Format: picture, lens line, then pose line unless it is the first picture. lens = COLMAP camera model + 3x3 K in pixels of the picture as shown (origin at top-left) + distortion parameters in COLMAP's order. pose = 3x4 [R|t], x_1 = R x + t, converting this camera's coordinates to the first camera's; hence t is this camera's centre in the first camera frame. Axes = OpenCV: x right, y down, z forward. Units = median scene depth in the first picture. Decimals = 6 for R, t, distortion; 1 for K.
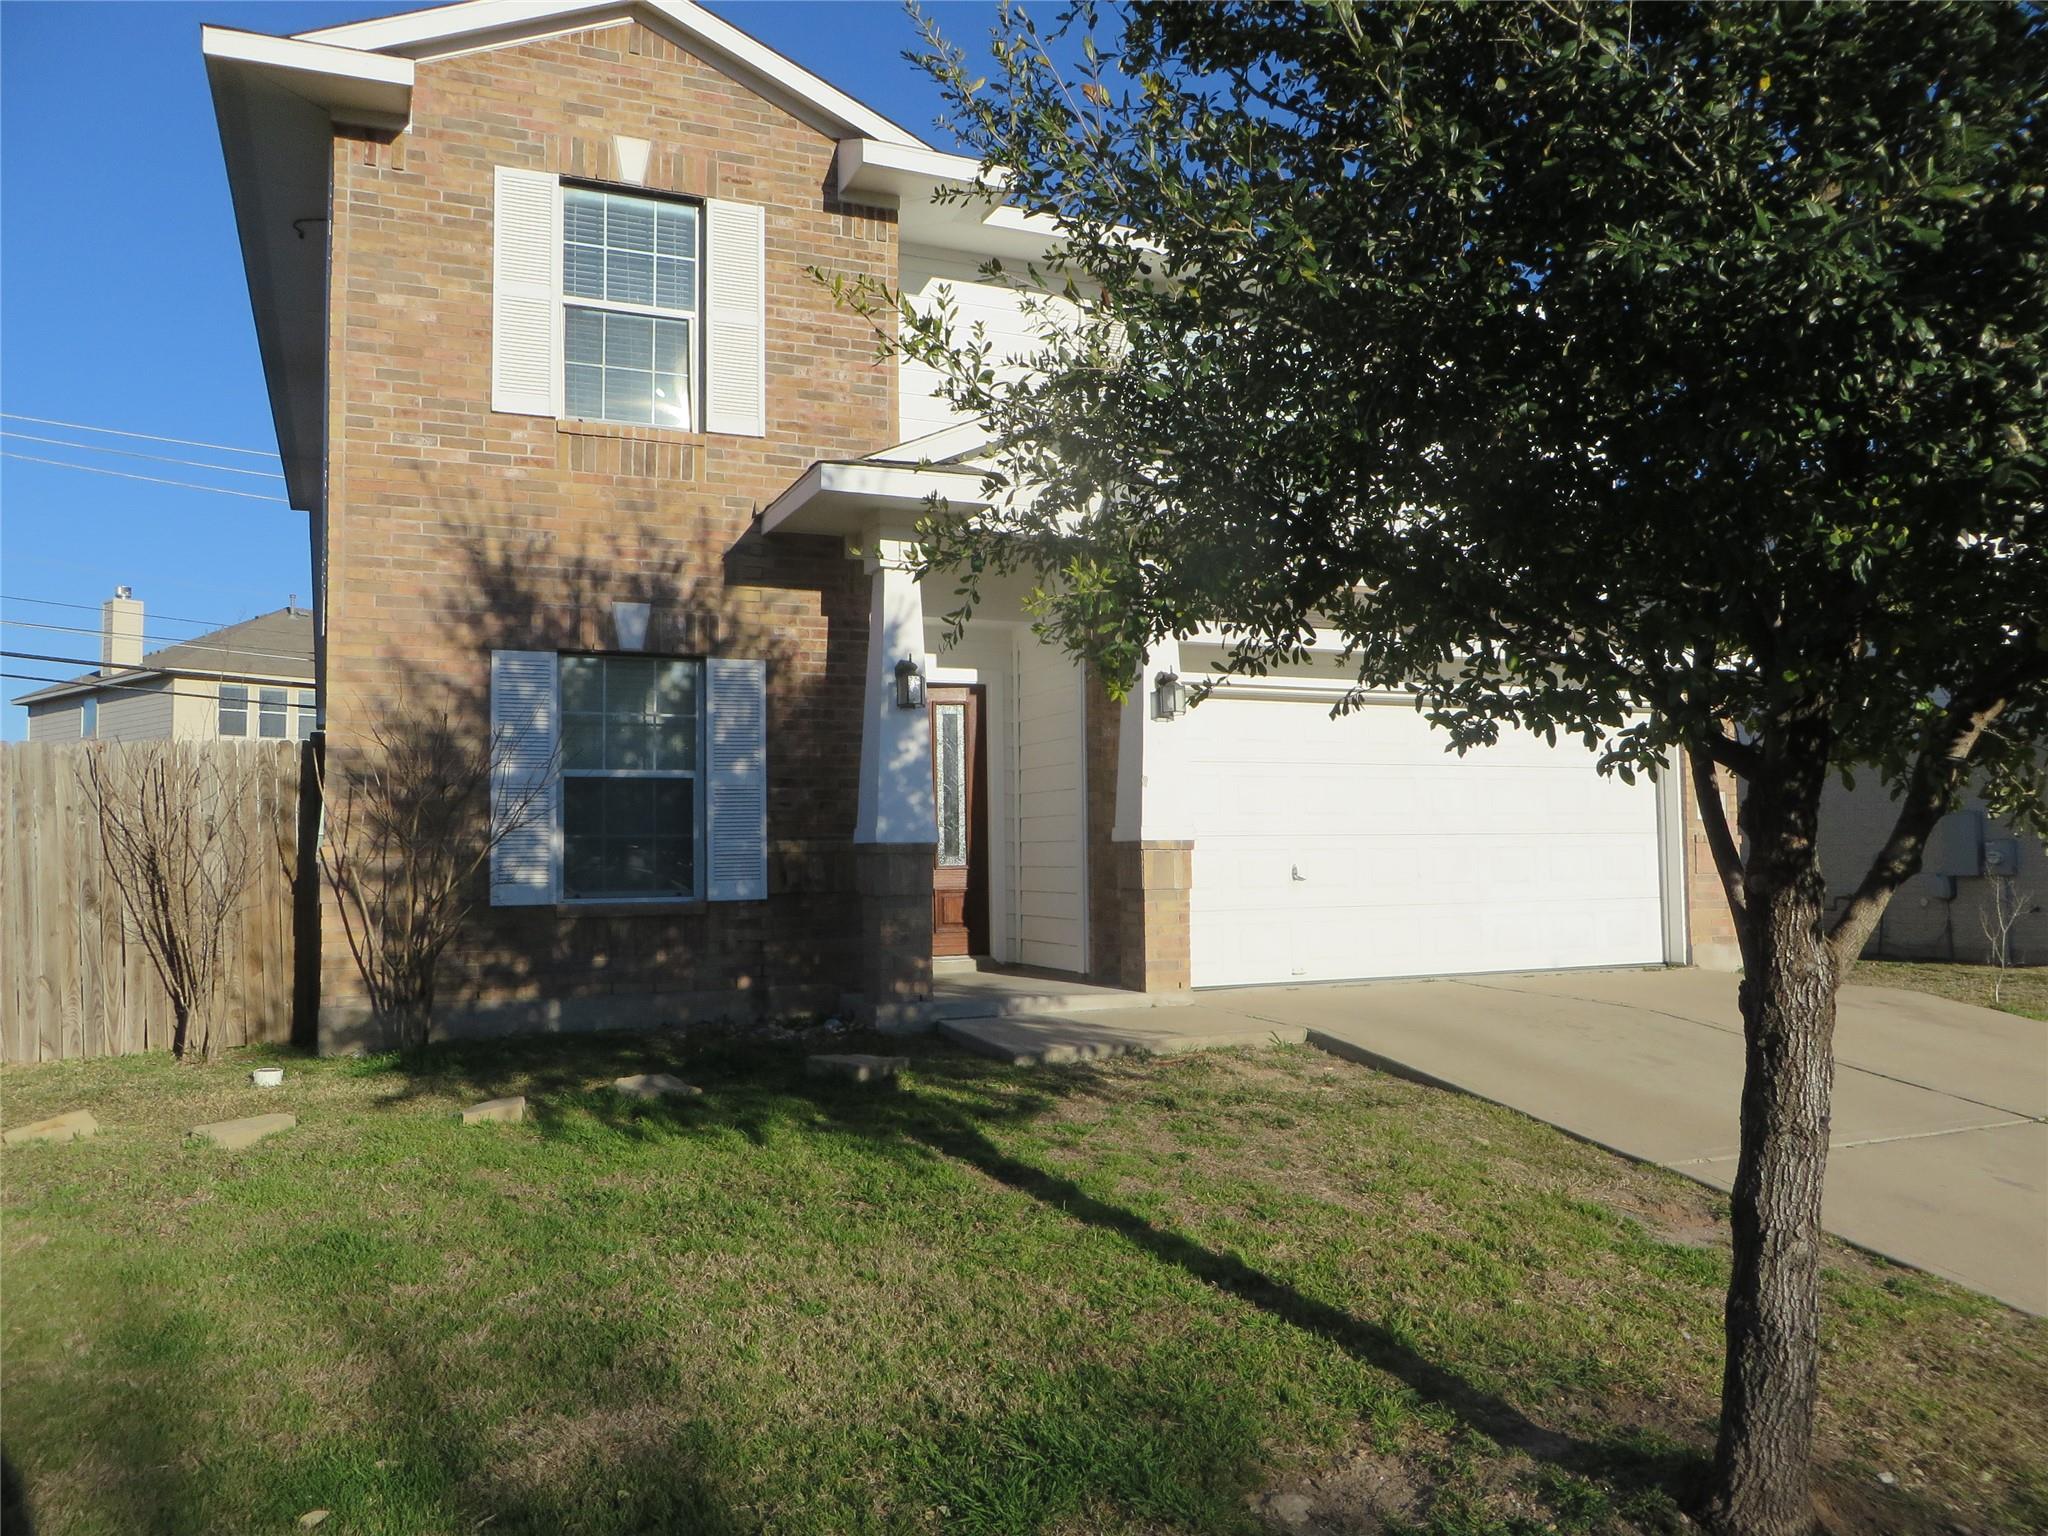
lens RADIAL K [[1535.1, 0, 1024.0], [0, 1535.1, 768.0], [0, 0, 1]] dist [-0.006925, -0.009113]
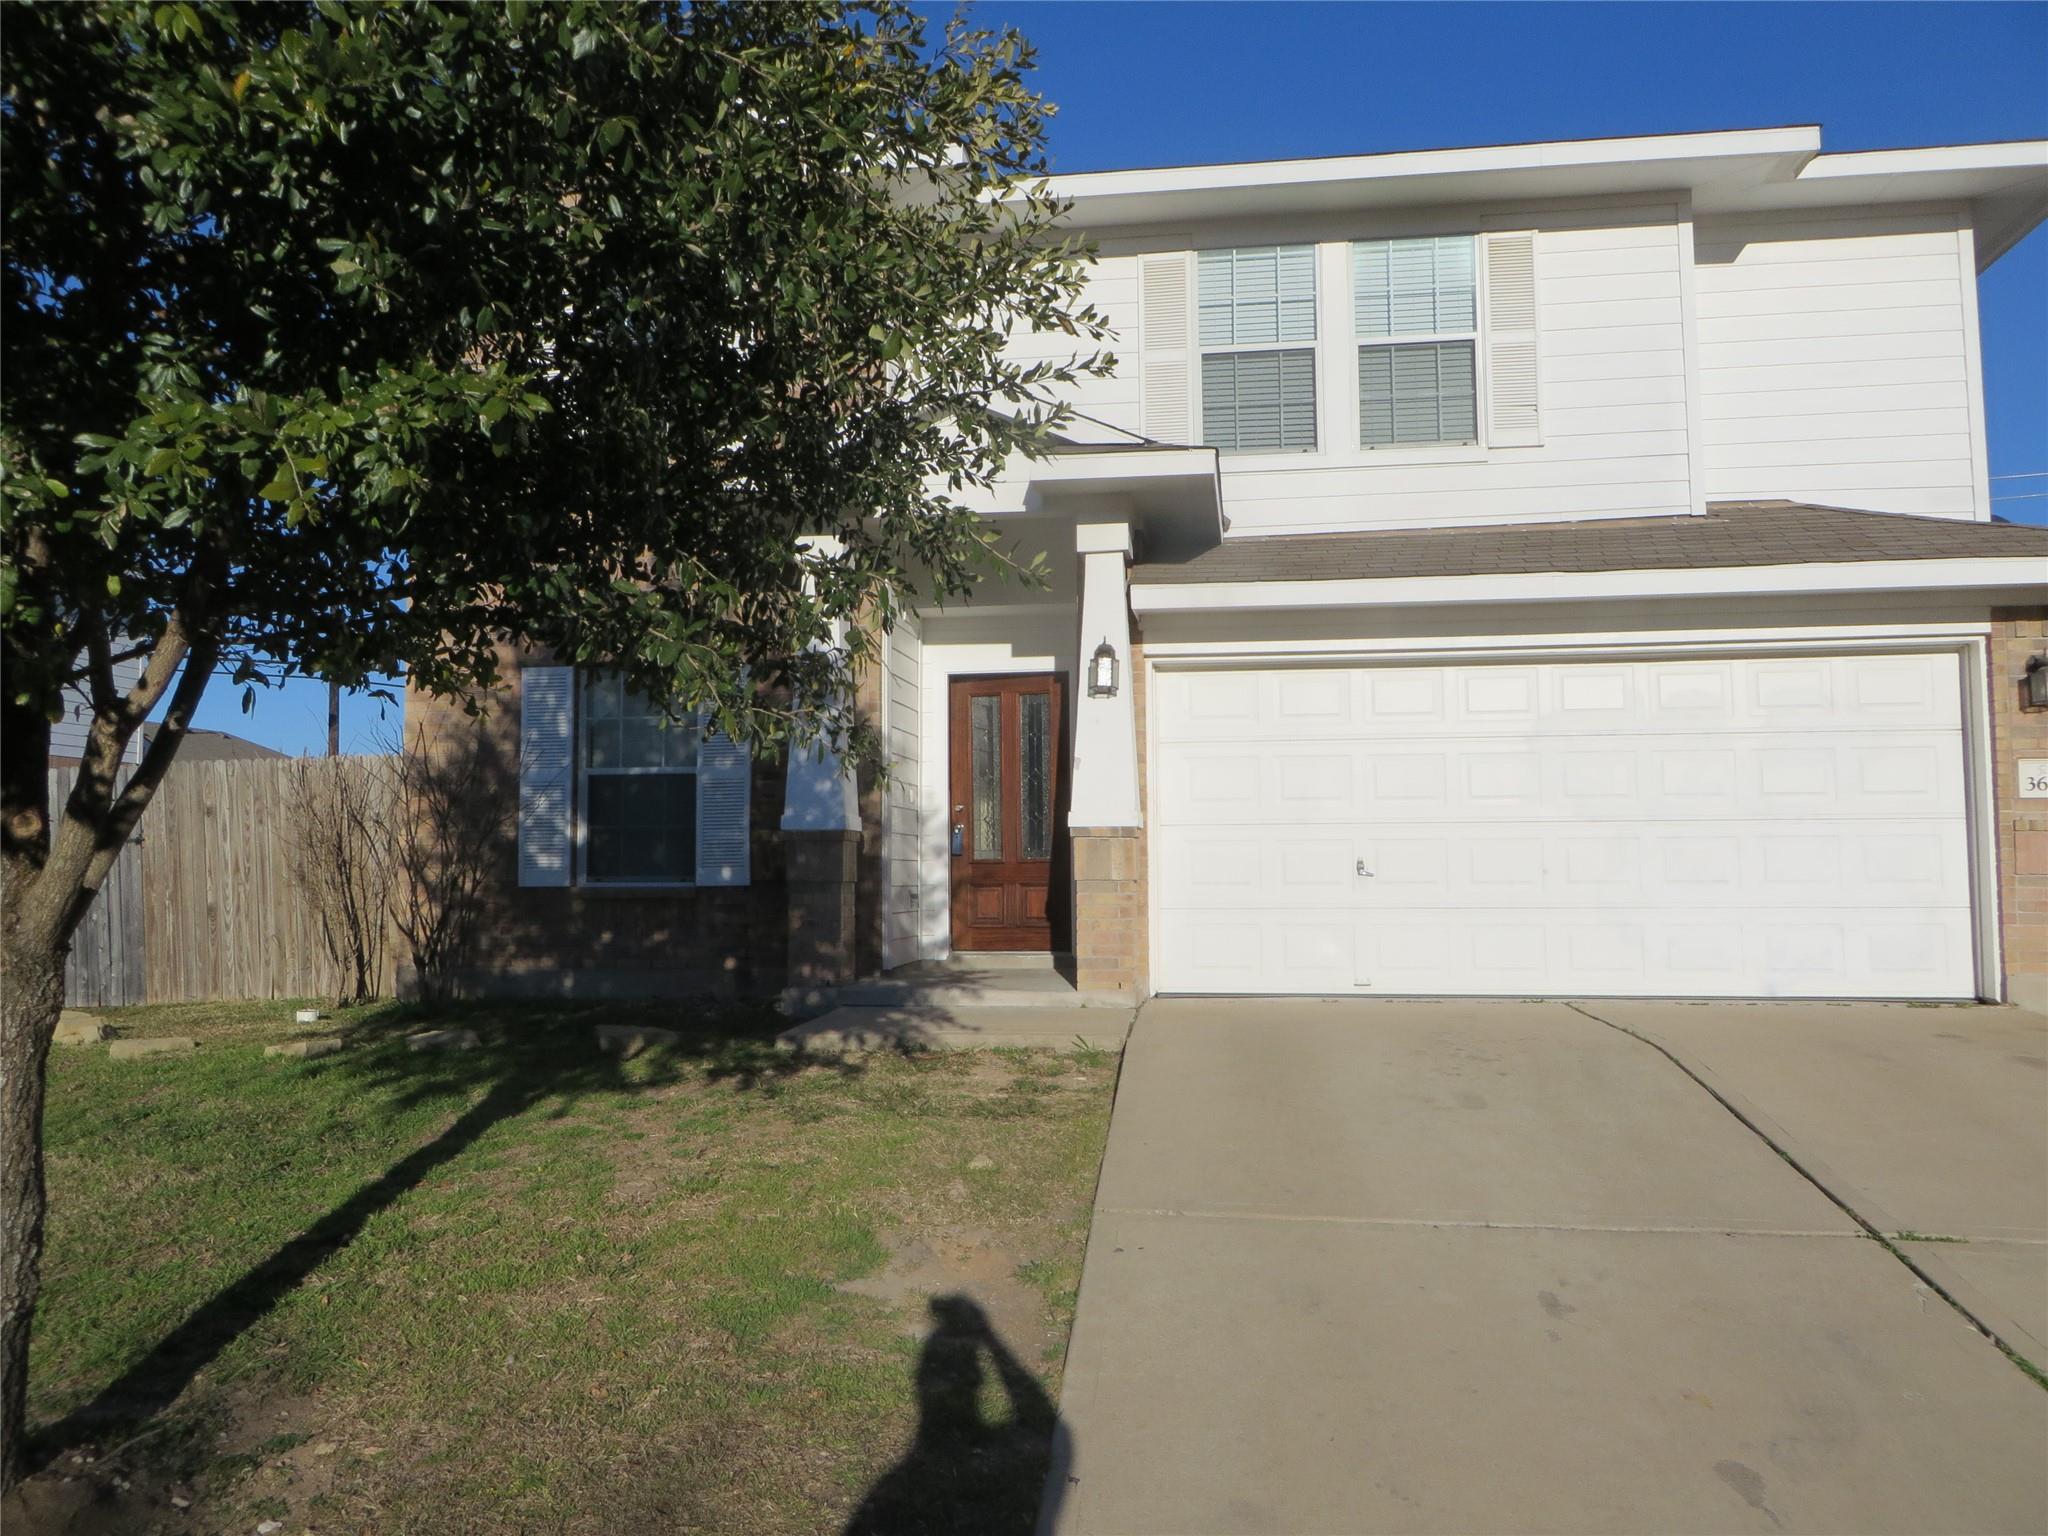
lens RADIAL K [[1535.1, 0, 1024.0], [0, 1535.1, 768.0], [0, 0, 1]] dist [-0.006925, -0.009113]
pose [[0.846680, -0.029638, -0.531276, 0.589976], [0.023491, 0.999556, -0.018325, 0.029737], [0.531583, 0.003036, 0.847001, 0.210991]]
